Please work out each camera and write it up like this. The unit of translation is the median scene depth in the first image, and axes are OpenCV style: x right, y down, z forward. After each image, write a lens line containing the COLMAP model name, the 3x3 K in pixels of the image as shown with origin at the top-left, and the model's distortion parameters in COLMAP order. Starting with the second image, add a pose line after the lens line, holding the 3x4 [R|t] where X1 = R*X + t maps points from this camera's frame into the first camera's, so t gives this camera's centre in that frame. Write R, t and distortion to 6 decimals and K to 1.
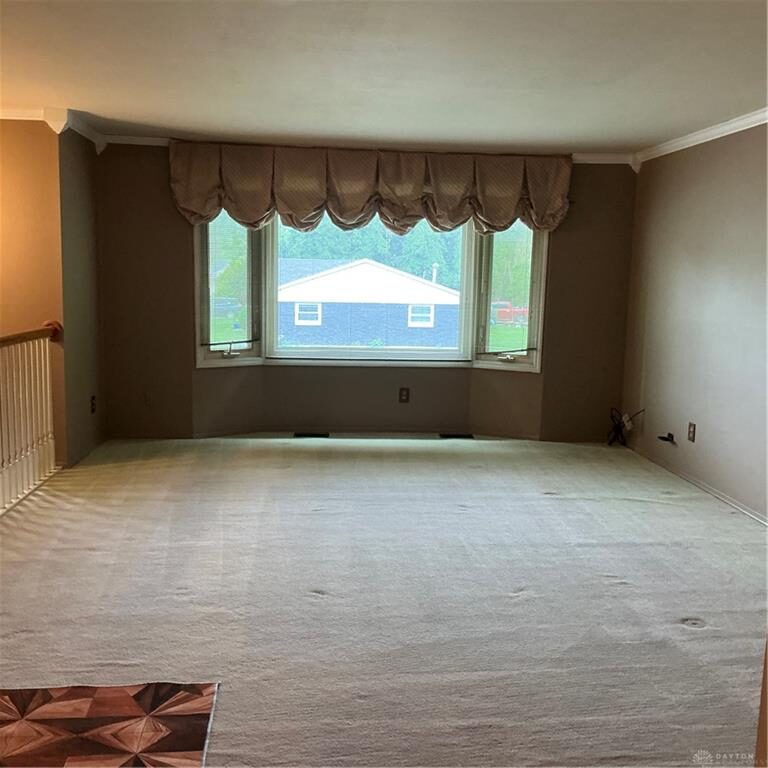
lens RADIAL K [[825.1, 0, 383.6], [0, 825.1, 392.7], [0, 0, 1]] dist [0.002833, 0.018320]
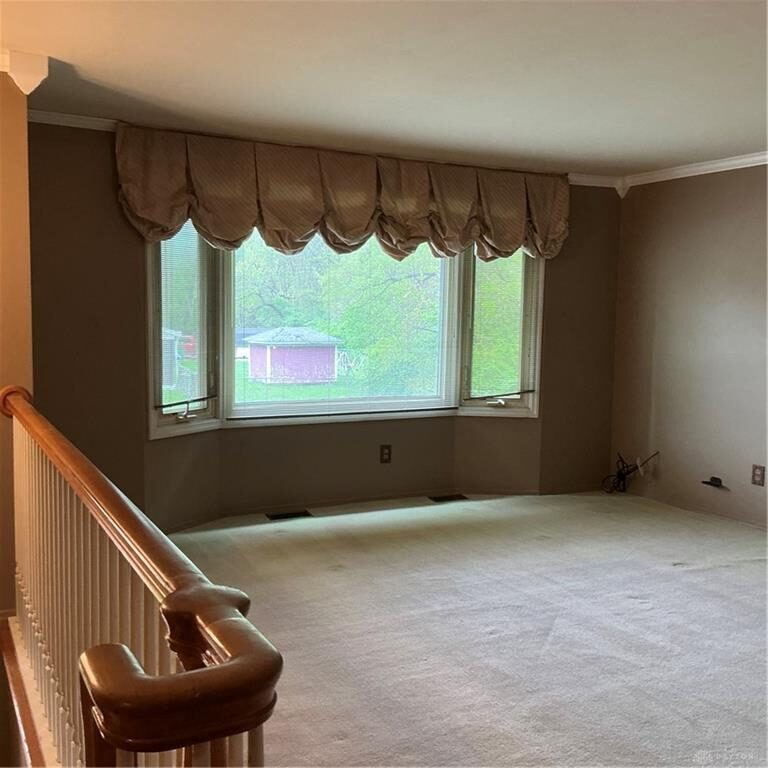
lens RADIAL K [[836.6, 0, 384.0], [0, 836.6, 384.0], [0, 0, 1]] dist [0.015996, -0.036515]
pose [[0.921711, -0.042634, 0.385527, -0.319864], [0.061108, 0.997489, -0.035787, -0.040143], [-0.383034, 0.056544, 0.922002, 0.248745]]
